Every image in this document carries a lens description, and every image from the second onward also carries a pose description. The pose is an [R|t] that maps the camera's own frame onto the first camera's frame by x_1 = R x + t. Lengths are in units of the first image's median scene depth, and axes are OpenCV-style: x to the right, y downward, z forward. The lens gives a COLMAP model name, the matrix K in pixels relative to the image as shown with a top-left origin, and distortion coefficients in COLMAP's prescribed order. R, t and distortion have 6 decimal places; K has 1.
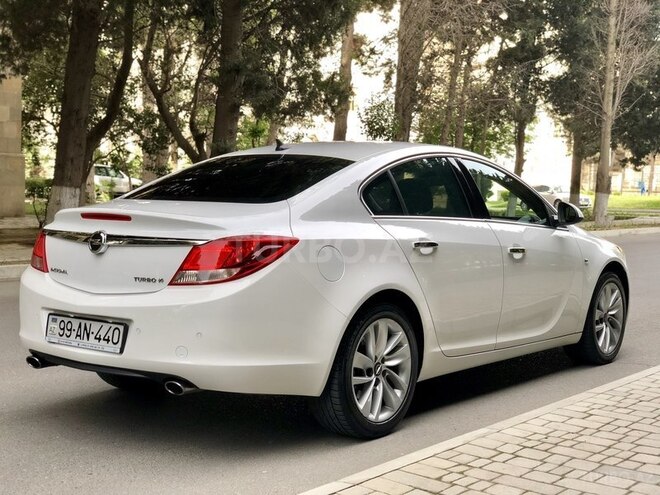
lens RADIAL K [[1008.9, 0, 330.0], [0, 1008.9, 247.5], [0, 0, 1]] dist [0.034438, 0.069043]
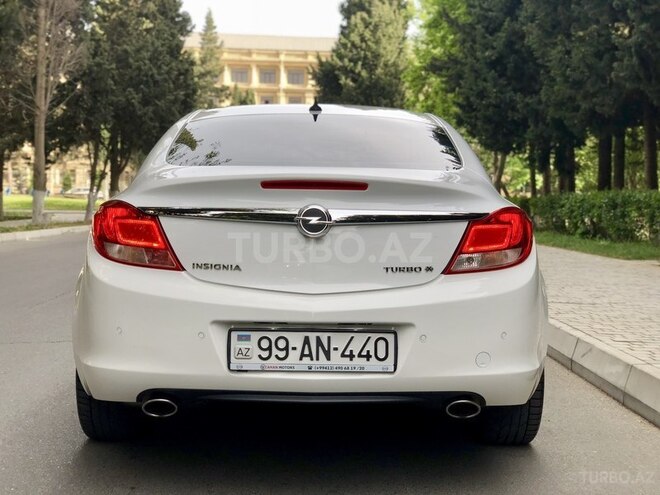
lens RADIAL K [[1008.9, 0, 330.0], [0, 1008.9, 247.5], [0, 0, 1]] dist [0.034438, 0.069043]
pose [[0.790389, -0.035187, 0.611594, -0.658623], [0.036804, 0.999273, 0.009929, 0.006520], [-0.611499, 0.014661, 0.791109, 0.438977]]
